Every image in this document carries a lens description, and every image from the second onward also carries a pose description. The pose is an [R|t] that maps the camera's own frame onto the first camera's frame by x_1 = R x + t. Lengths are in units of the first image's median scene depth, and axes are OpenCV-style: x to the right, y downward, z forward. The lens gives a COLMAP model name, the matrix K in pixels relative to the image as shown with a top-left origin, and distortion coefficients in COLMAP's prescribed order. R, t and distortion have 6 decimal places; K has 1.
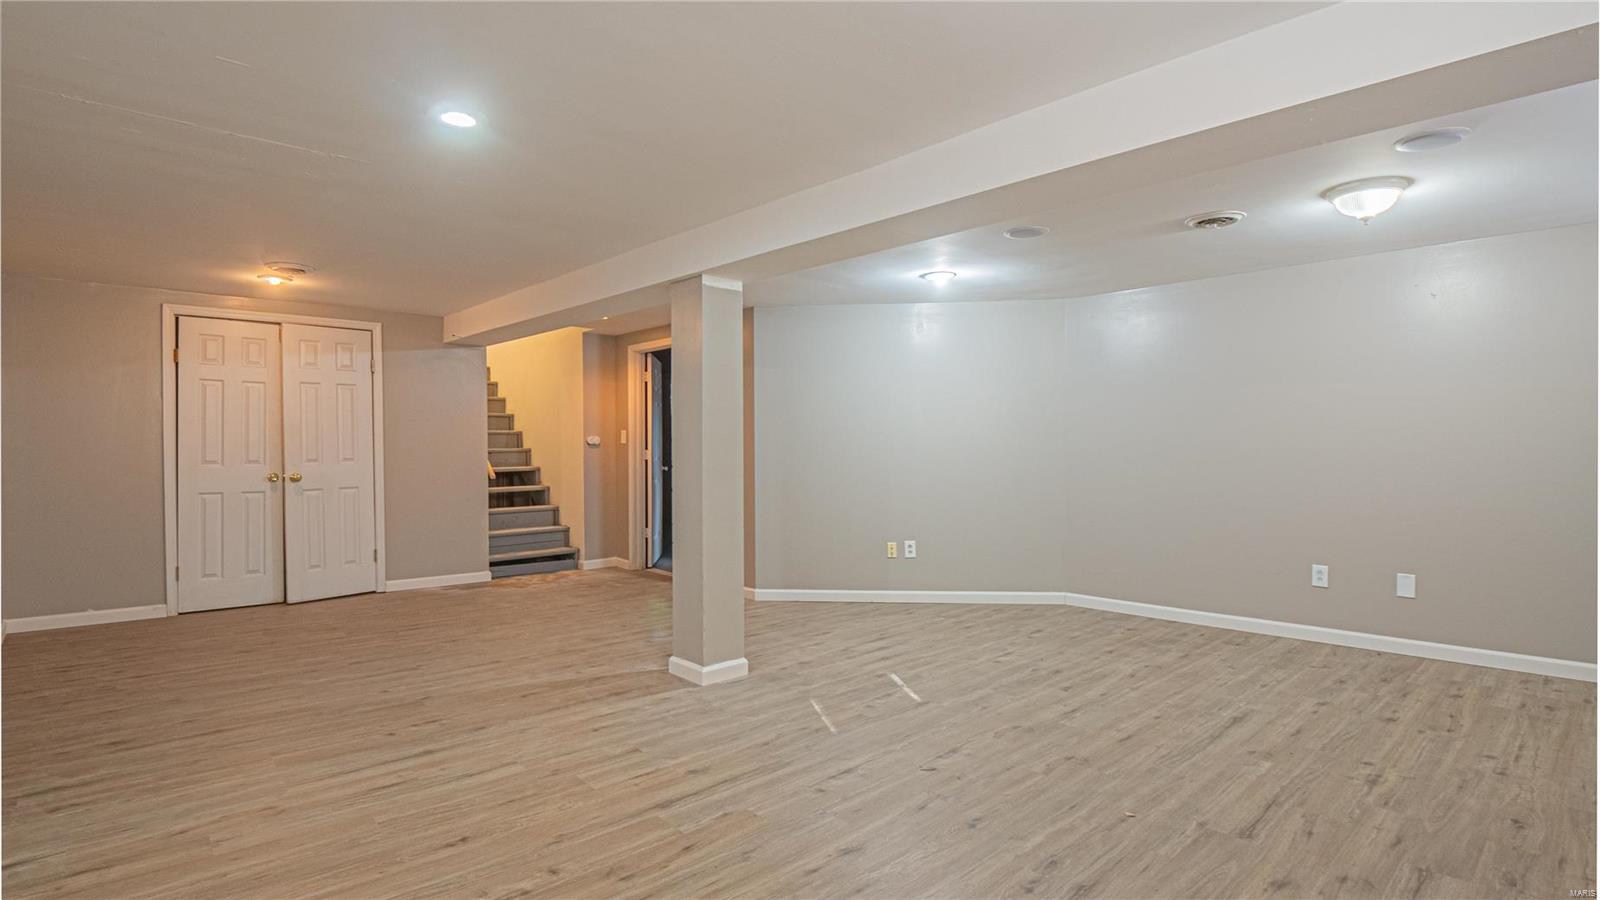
lens RADIAL K [[764.7, 0, 801.9], [0, 764.7, 448.2], [0, 0, 1]] dist [-0.017047, -0.001005]
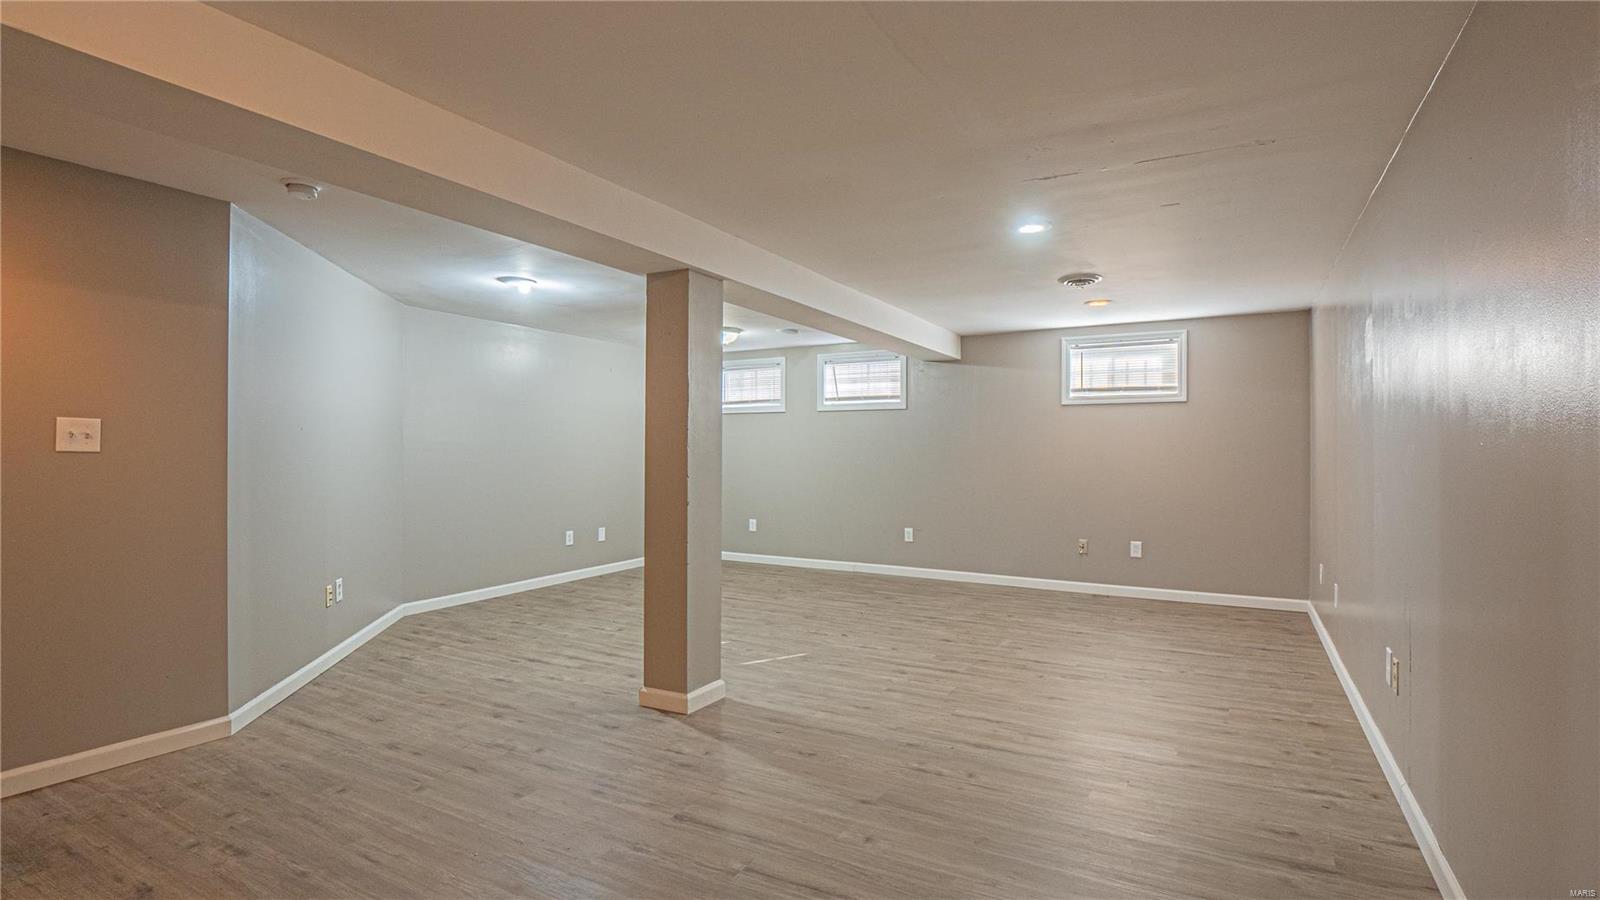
lens RADIAL K [[764.7, 0, 803.1], [0, 764.7, 451.1], [0, 0, 1]] dist [-0.017047, -0.001005]
pose [[-0.302420, 0.002603, 0.953171, -1.298761], [0.007639, 0.999971, -0.000307, -0.005934], [-0.953144, 0.007188, -0.302431, 1.413408]]
